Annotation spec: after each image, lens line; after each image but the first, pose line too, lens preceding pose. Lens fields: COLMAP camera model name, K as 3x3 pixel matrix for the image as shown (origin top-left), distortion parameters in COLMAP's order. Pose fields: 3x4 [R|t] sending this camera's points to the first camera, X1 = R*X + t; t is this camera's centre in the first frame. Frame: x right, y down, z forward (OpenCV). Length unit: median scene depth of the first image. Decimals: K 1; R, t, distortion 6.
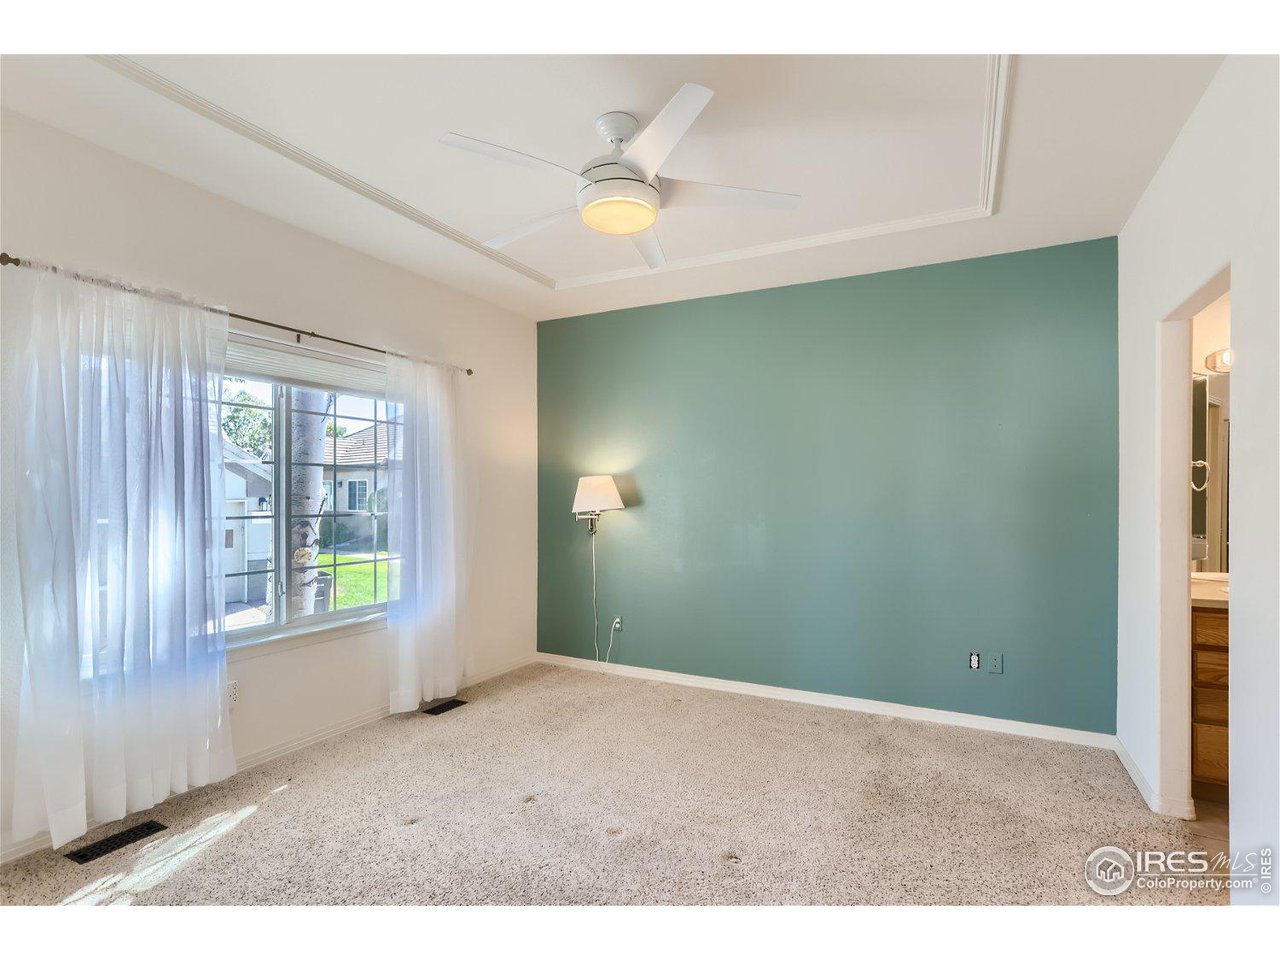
lens RADIAL K [[636.7, 0, 633.1], [0, 636.7, 494.8], [0, 0, 1]] dist [-0.003240, 0.000375]
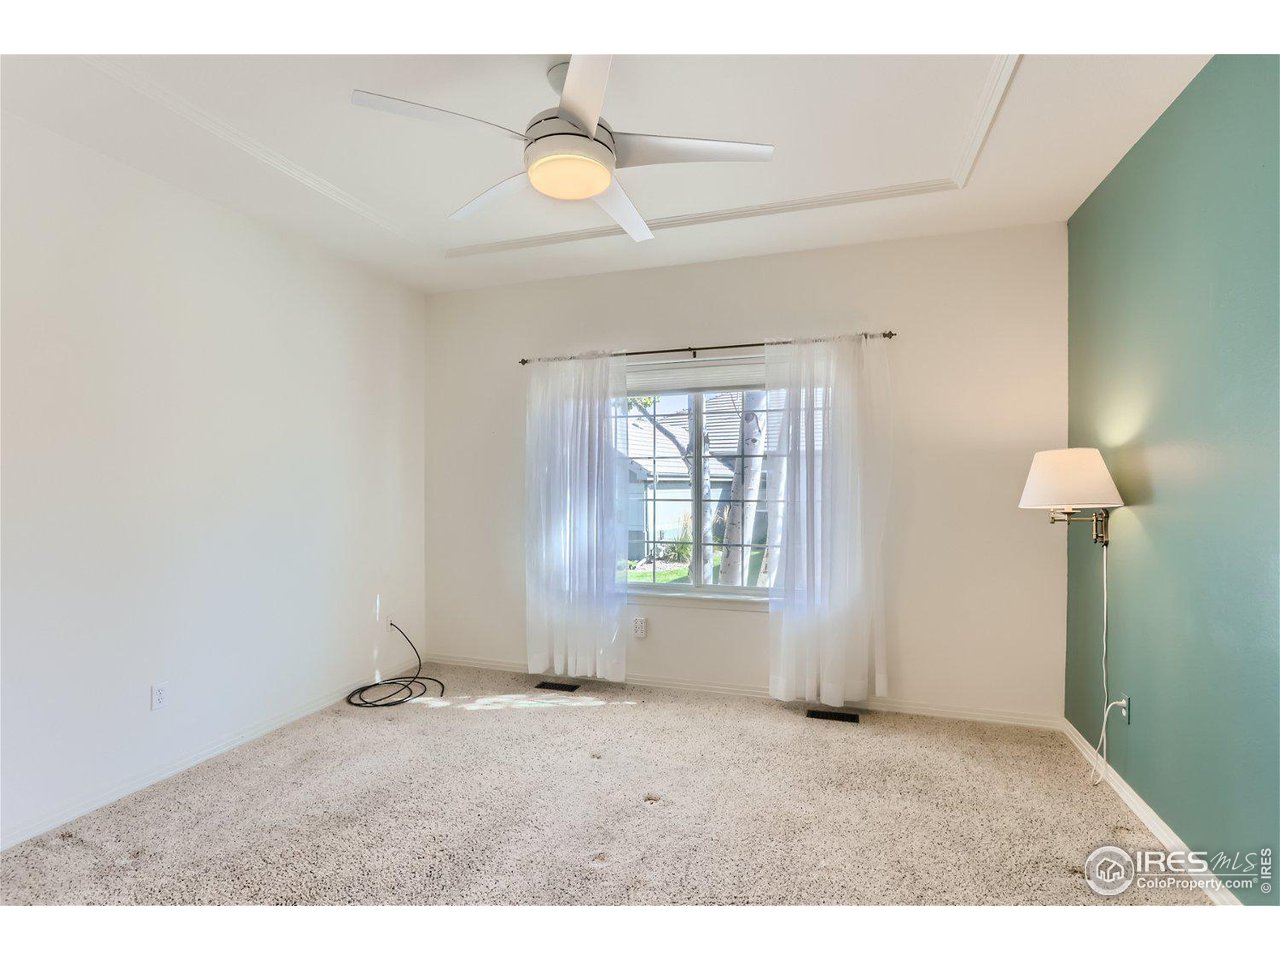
lens RADIAL K [[618.8, 0, 637.3], [0, 618.8, 481.5], [0, 0, 1]] dist [-0.031257, 0.015511]
pose [[0.158081, -0.012446, -0.987348, 0.685406], [-0.000601, 0.999919, -0.012701, 0.015931], [0.987426, 0.002601, 0.158061, 0.767128]]
